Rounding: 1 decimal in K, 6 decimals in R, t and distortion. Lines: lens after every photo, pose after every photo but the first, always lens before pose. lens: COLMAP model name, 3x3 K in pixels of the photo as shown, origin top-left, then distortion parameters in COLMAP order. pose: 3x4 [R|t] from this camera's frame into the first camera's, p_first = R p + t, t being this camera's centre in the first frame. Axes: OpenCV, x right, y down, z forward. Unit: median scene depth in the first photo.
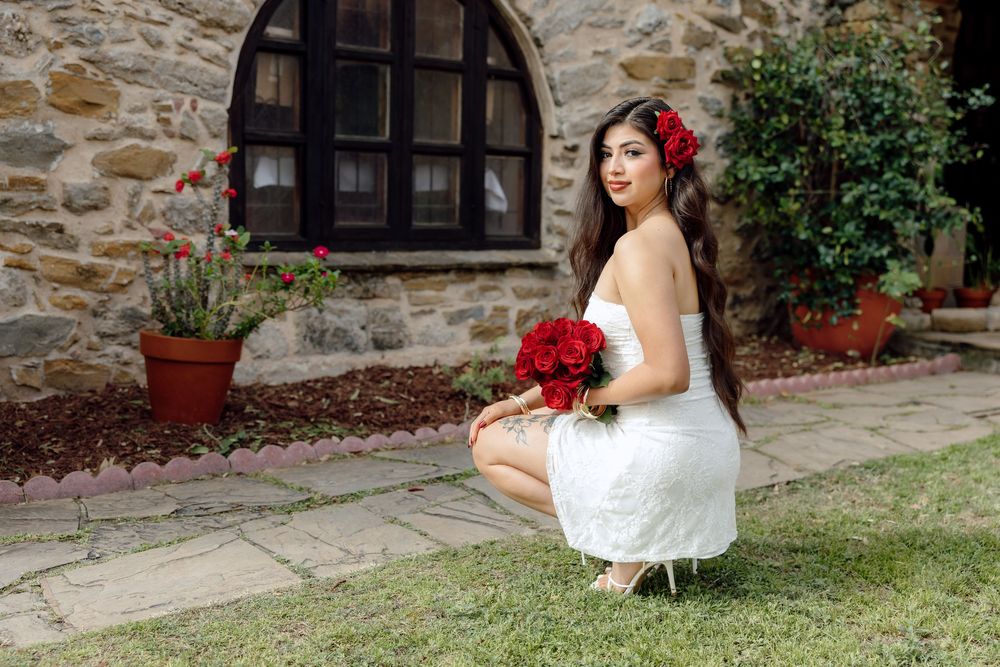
lens RADIAL K [[1142.5, 0, 499.8], [0, 1142.5, 333.9], [0, 0, 1]] dist [0.003515, 0.000000]
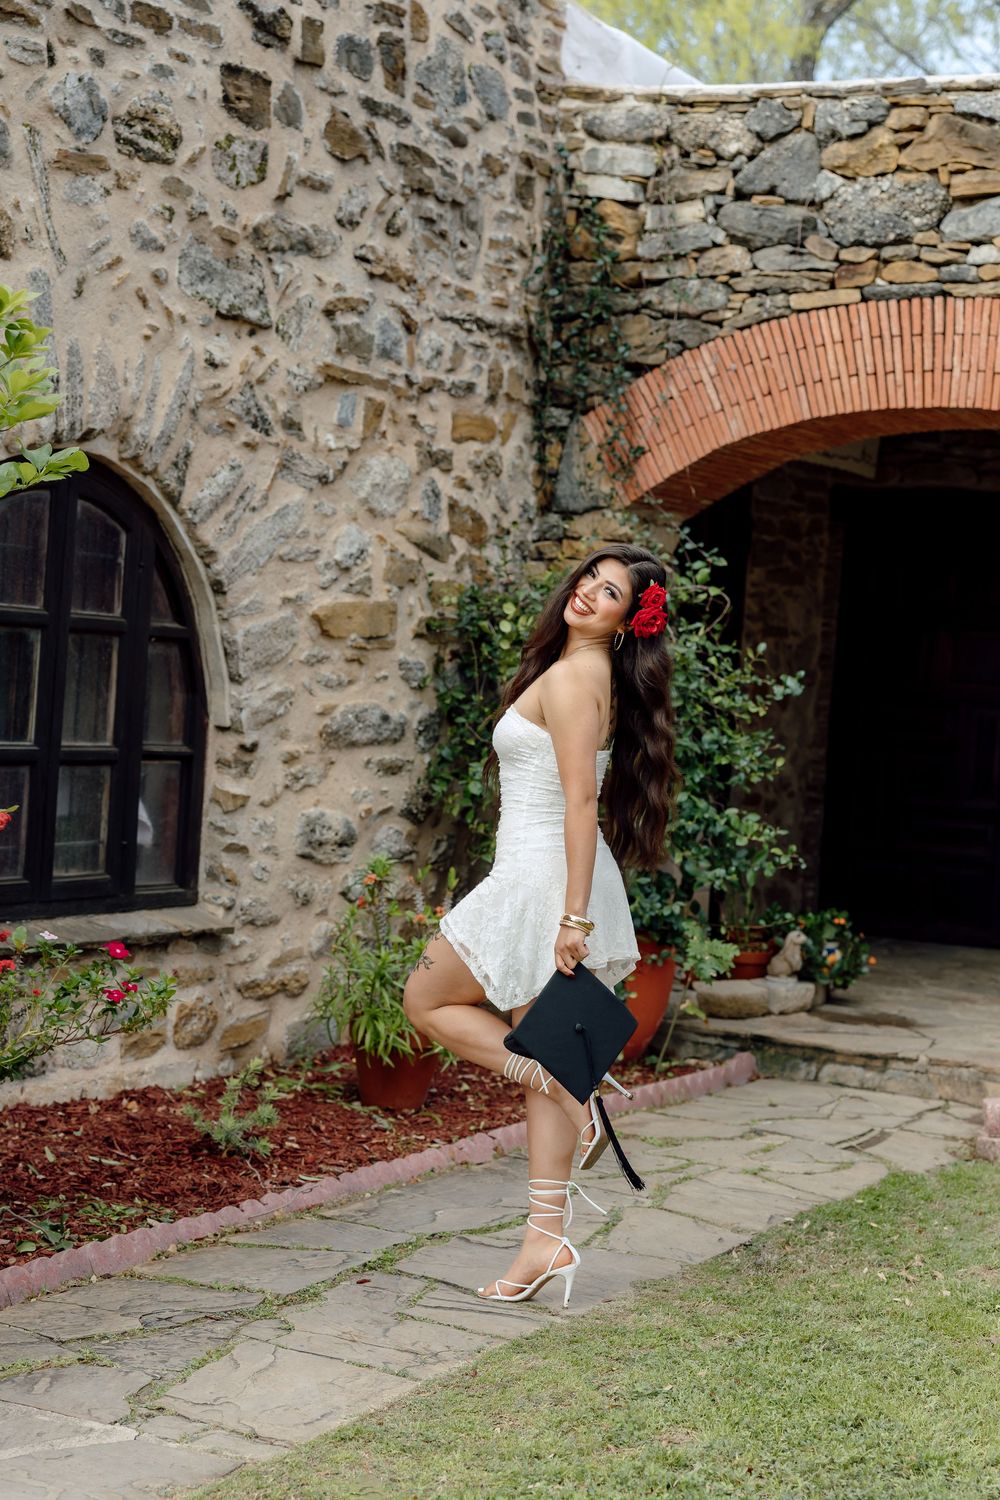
lens RADIAL K [[2760.2, 0, 499.8], [0, 2760.2, 750.9], [0, 0, 1]] dist [-0.045053, 0.000000]
pose [[0.896650, 0.022354, 0.442176, -0.488983], [0.007183, 0.997859, -0.065010, -0.059242], [-0.442683, 0.061467, 0.894569, -0.434037]]
